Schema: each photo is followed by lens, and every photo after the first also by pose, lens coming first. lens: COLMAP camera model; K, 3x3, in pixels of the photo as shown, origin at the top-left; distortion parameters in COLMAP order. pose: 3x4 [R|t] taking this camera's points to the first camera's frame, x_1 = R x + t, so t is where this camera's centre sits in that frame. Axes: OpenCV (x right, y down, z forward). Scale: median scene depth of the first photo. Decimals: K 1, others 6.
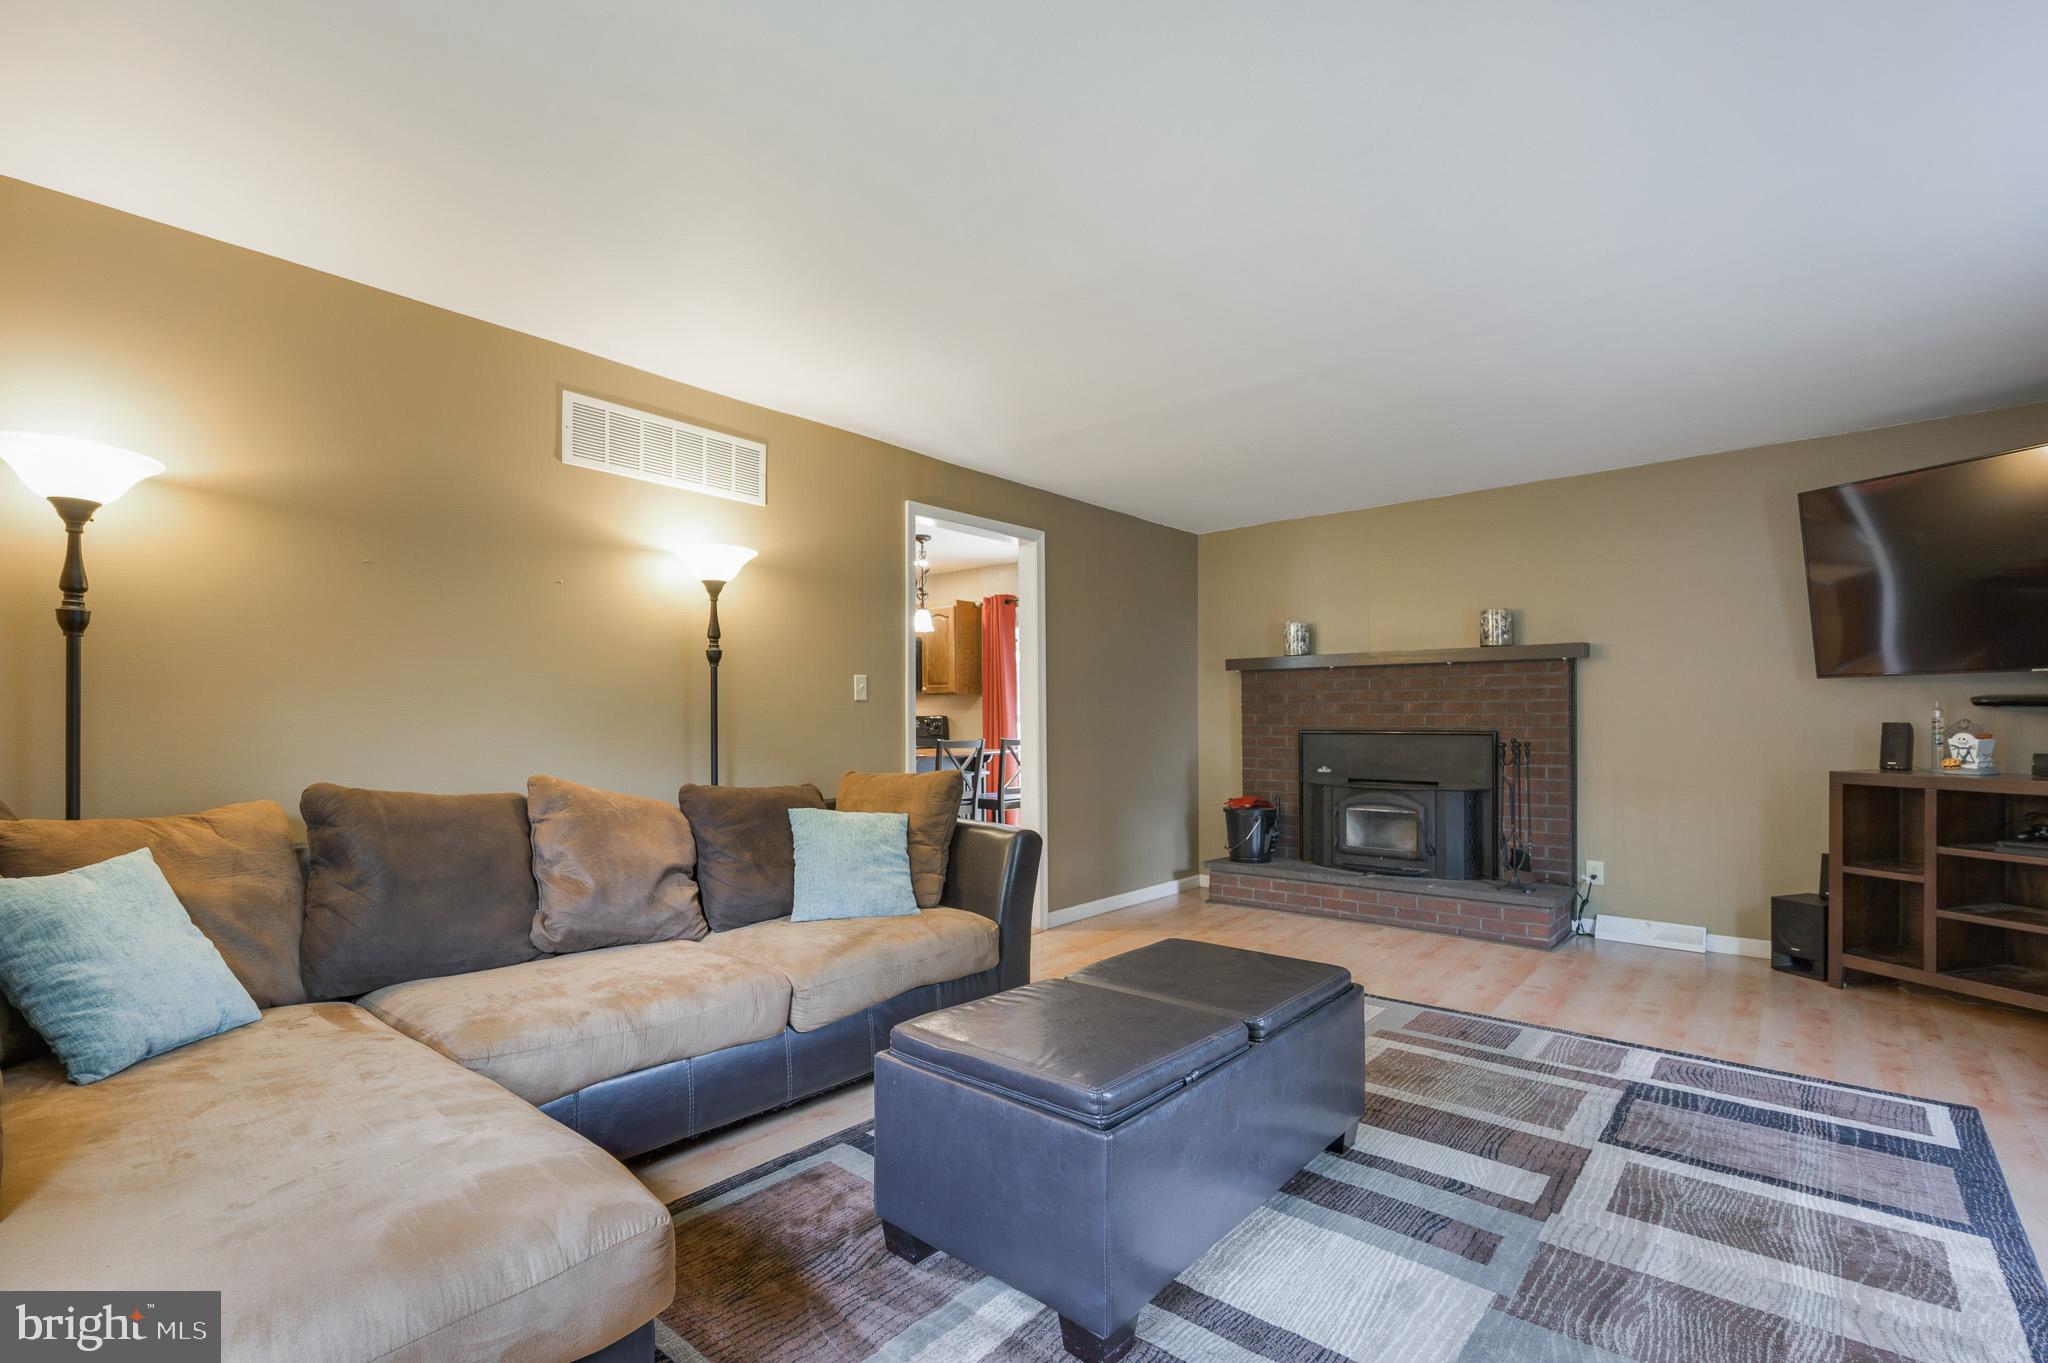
lens RADIAL K [[938.4, 0, 1020.6], [0, 938.4, 699.6], [0, 0, 1]] dist [0.003630, 0.000237]
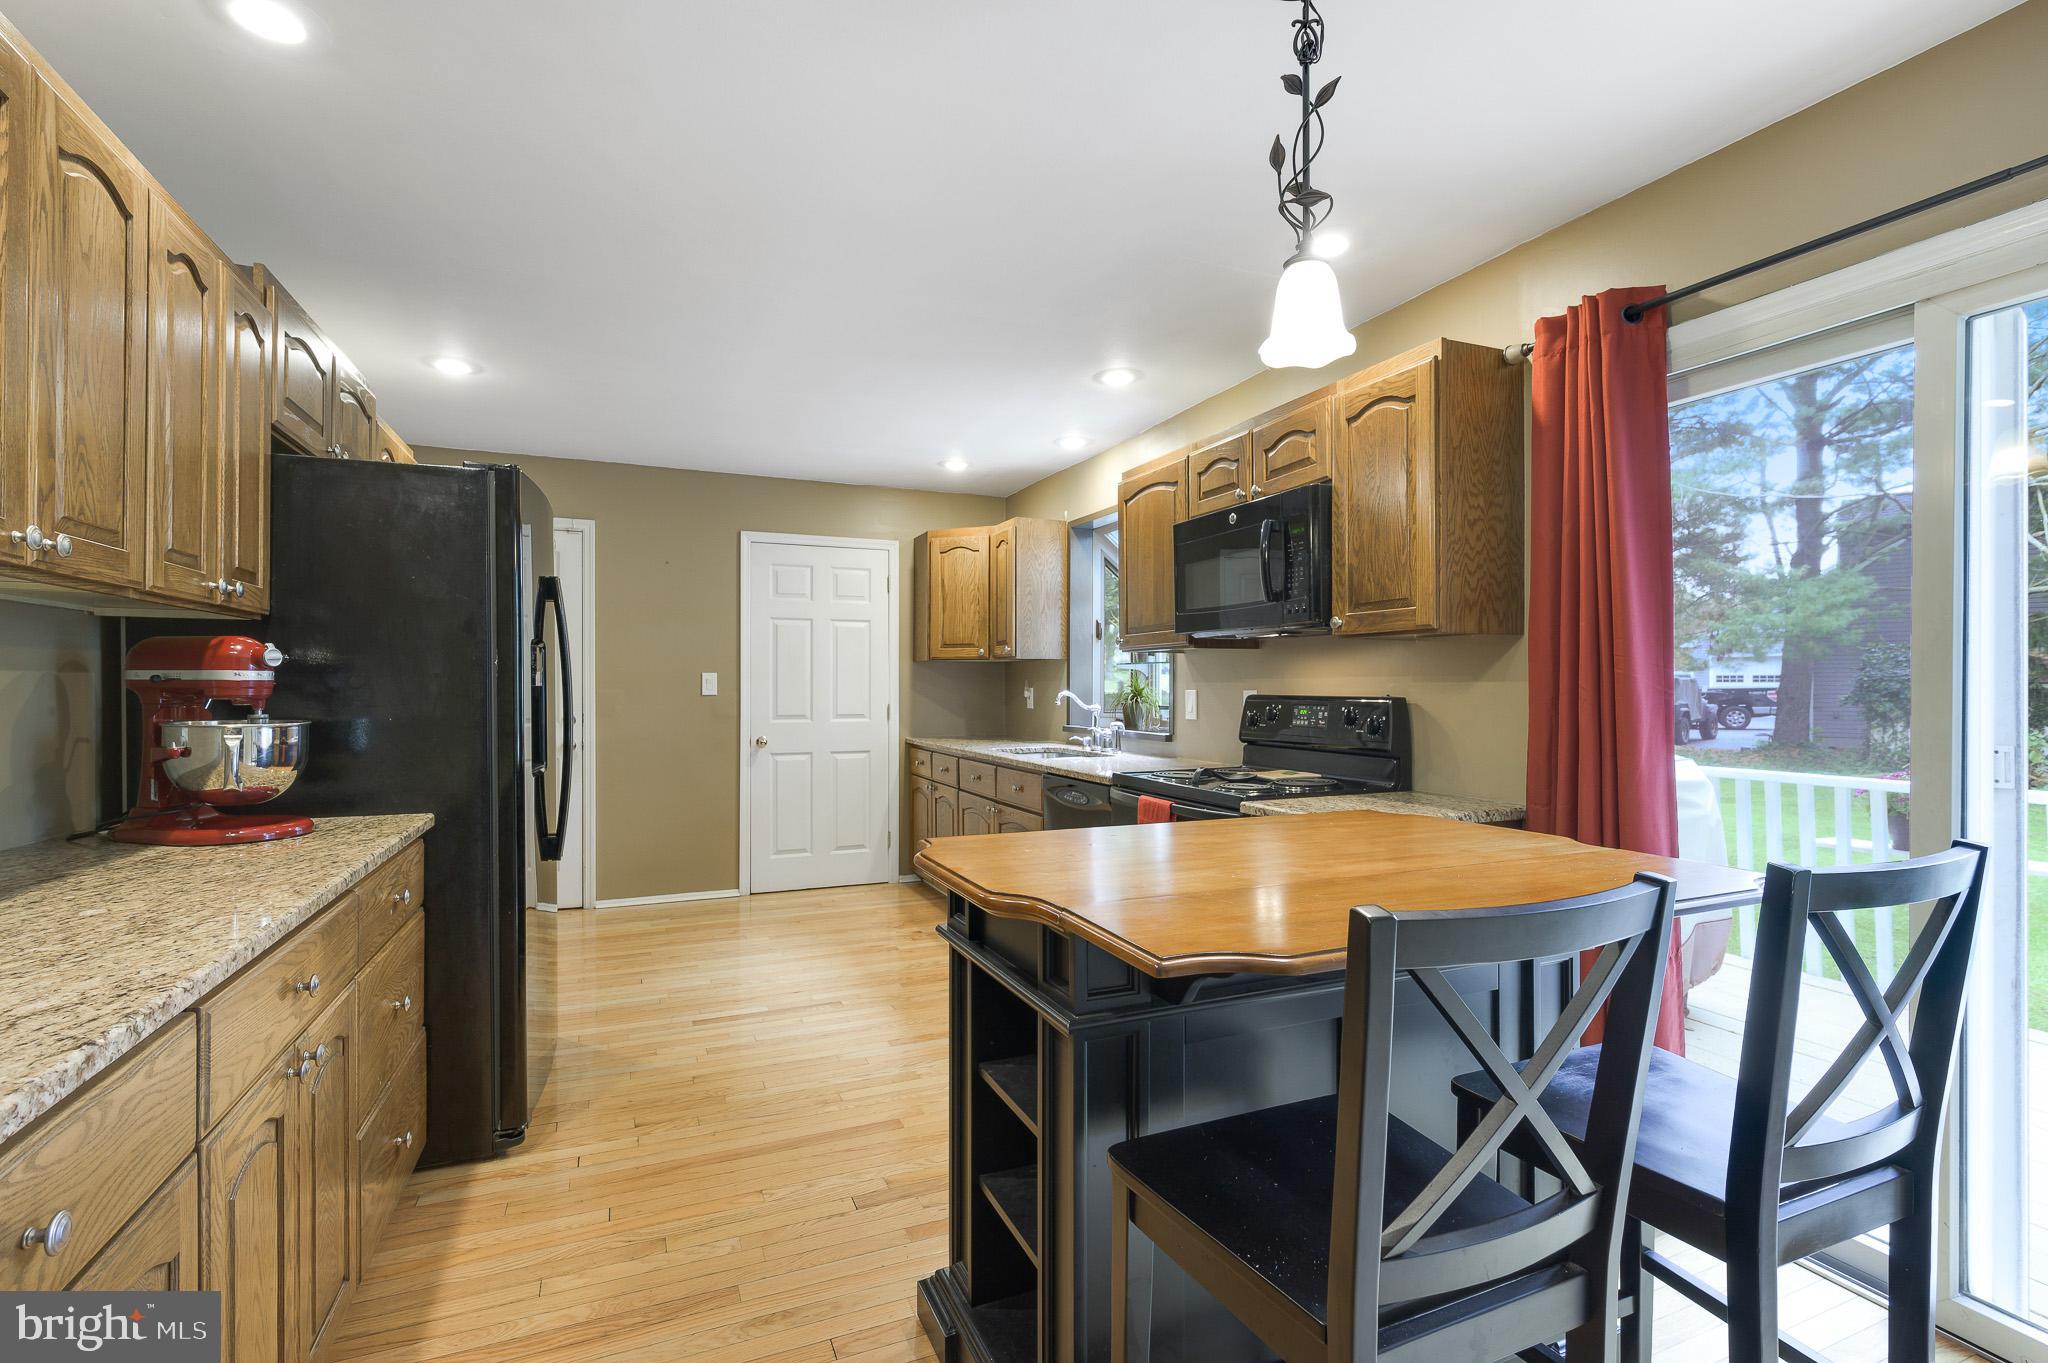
lens RADIAL K [[938.4, 0, 1014.7], [0, 938.4, 678.4], [0, 0, 1]] dist [0.003630, 0.000237]
pose [[0.892060, 0.006523, -0.451869, -0.052182], [0.002348, 0.999815, 0.019068, 0.003173], [0.451910, -0.018071, 0.891880, 0.640243]]
